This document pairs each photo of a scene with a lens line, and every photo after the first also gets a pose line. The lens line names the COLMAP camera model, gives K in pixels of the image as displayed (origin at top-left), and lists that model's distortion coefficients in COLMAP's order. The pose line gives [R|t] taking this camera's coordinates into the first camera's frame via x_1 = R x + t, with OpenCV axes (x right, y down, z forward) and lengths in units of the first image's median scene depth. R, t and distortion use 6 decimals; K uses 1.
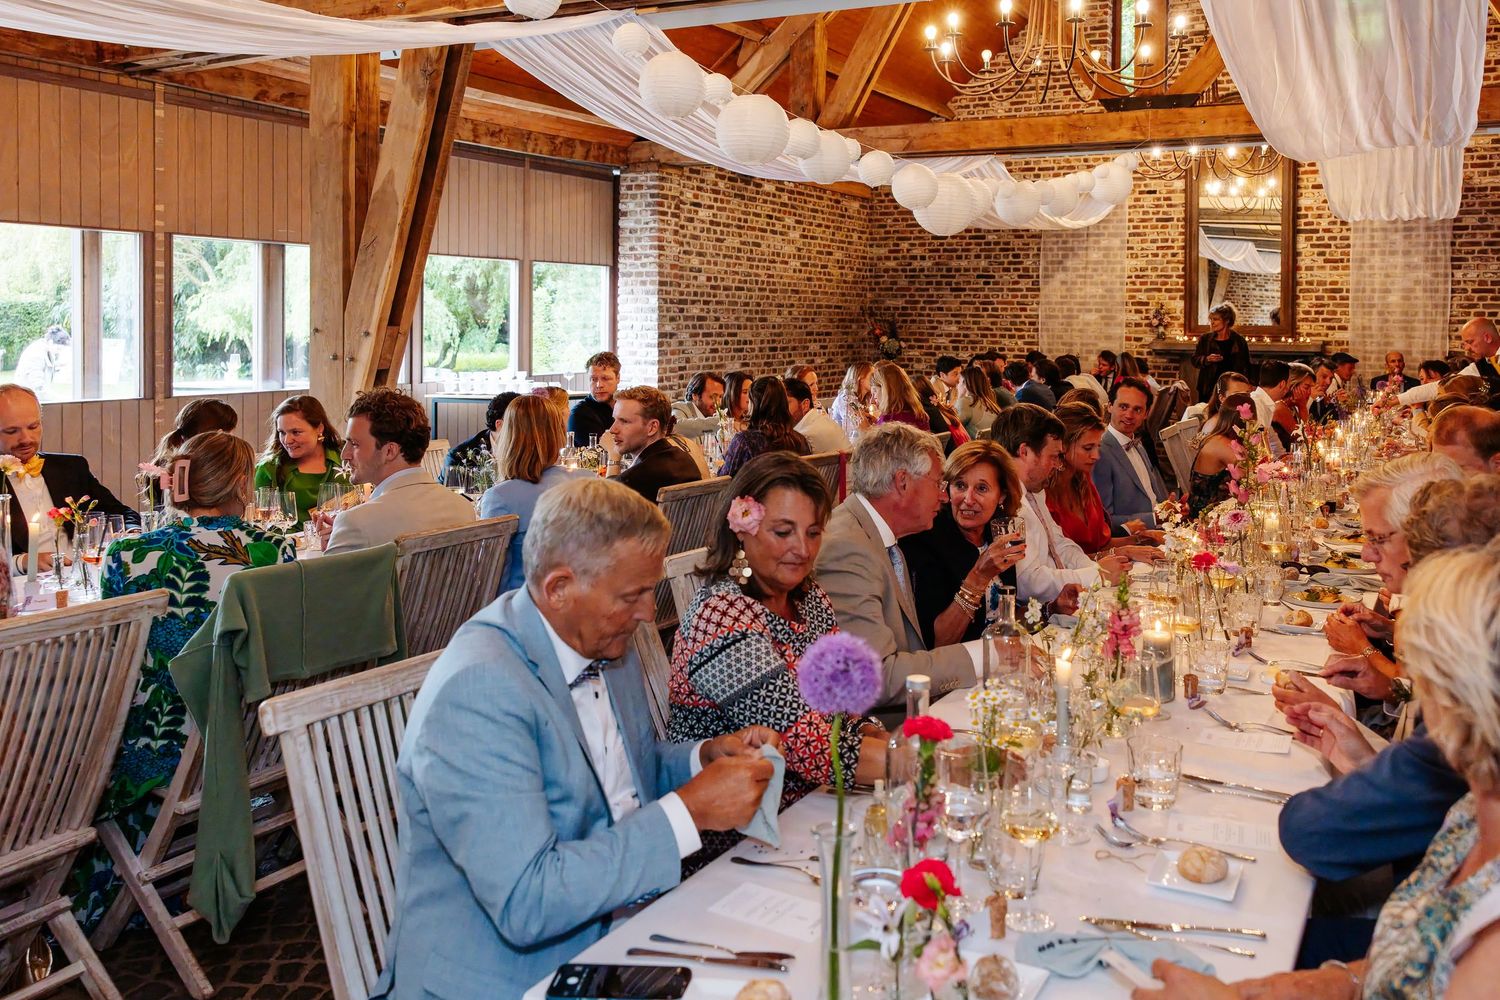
lens RADIAL K [[1172.9, 0, 836.1], [0, 1172.9, 326.3], [0, 0, 1]] dist [0.006024, 0.002413]
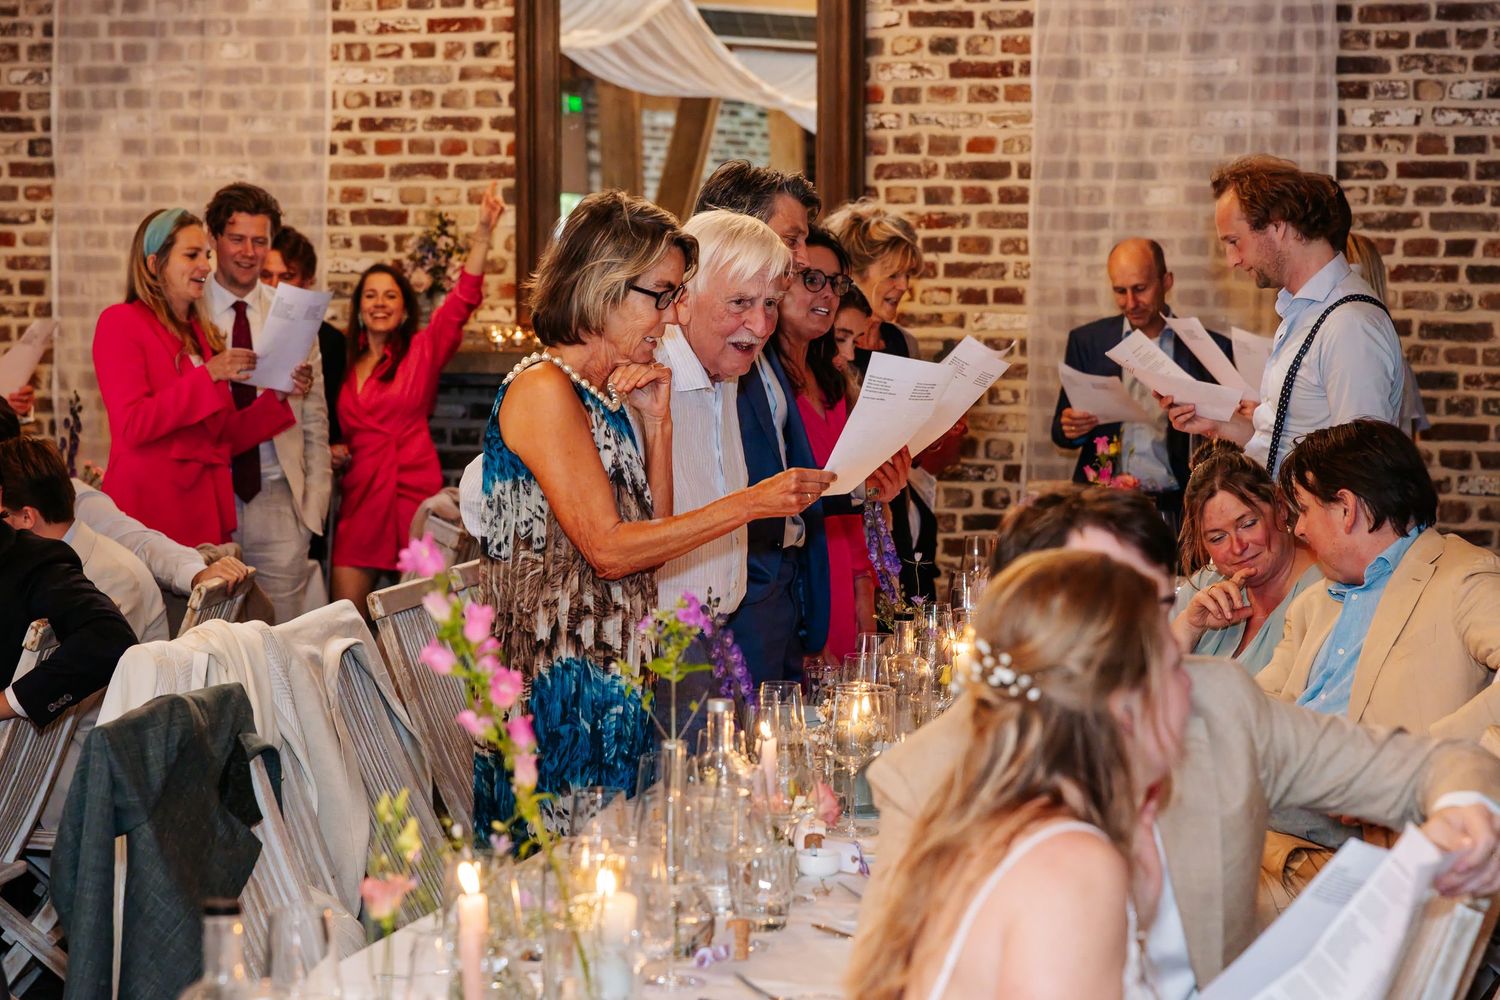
lens RADIAL K [[2849.3, 0, 736.4], [0, 2849.3, 495.2], [0, 0, 1]] dist [0.011011, 0.000000]
pose [[0.974459, -0.020315, 0.223645, 0.198086], [0.005814, 0.997848, 0.065310, 0.004330], [-0.224490, -0.062341, 0.972480, 0.301859]]
